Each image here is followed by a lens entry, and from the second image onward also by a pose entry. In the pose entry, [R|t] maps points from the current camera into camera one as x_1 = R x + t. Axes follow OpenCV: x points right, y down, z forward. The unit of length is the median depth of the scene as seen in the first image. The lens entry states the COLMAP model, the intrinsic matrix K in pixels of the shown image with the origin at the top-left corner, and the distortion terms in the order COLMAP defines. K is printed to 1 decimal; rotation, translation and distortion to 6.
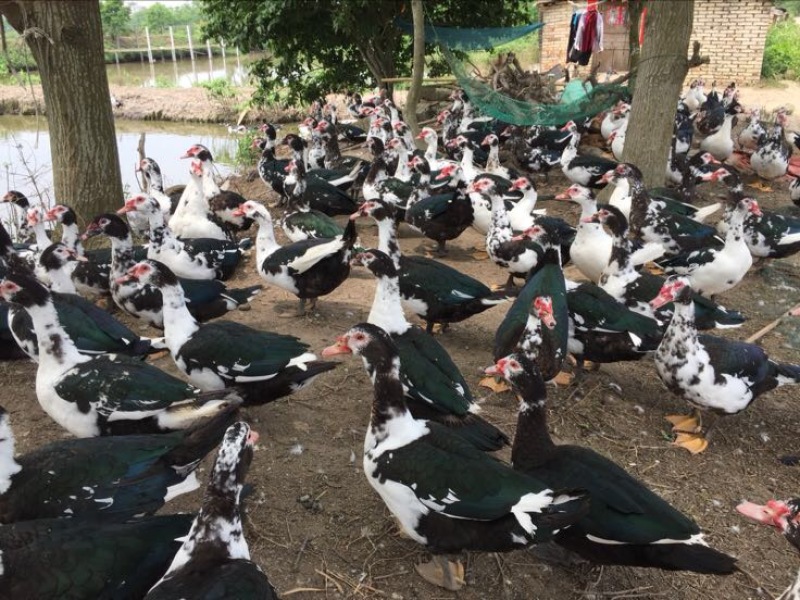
lens RADIAL K [[812.0, 0, 400.5], [0, 812.0, 372.8], [0, 0, 1]] dist [0.088487, -0.179367]
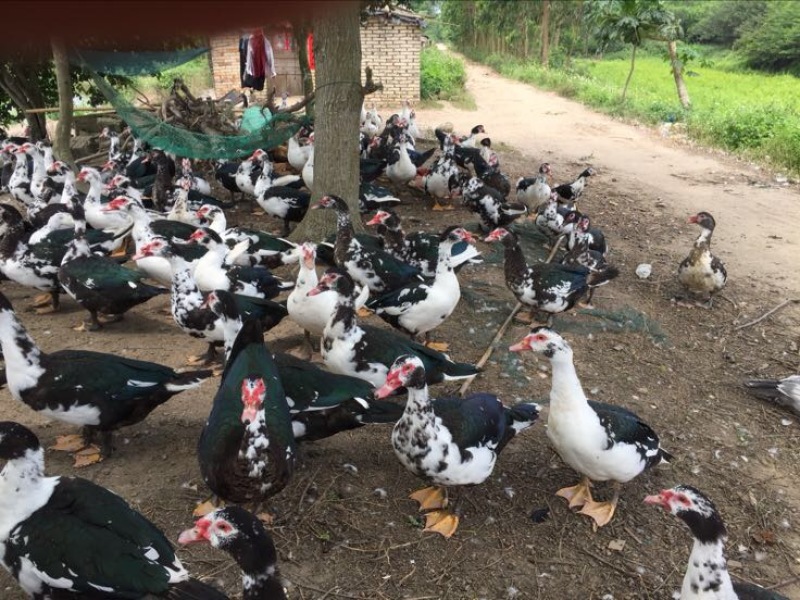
lens RADIAL K [[564.5, 0, 400.0], [0, 564.5, 300.0], [0, 0, 1]] dist [0.034938, -0.048665]
pose [[0.913985, -0.155432, 0.374796, 0.089389], [0.151015, 0.987667, 0.041328, -0.137763], [-0.376597, 0.018827, 0.926186, 0.329903]]
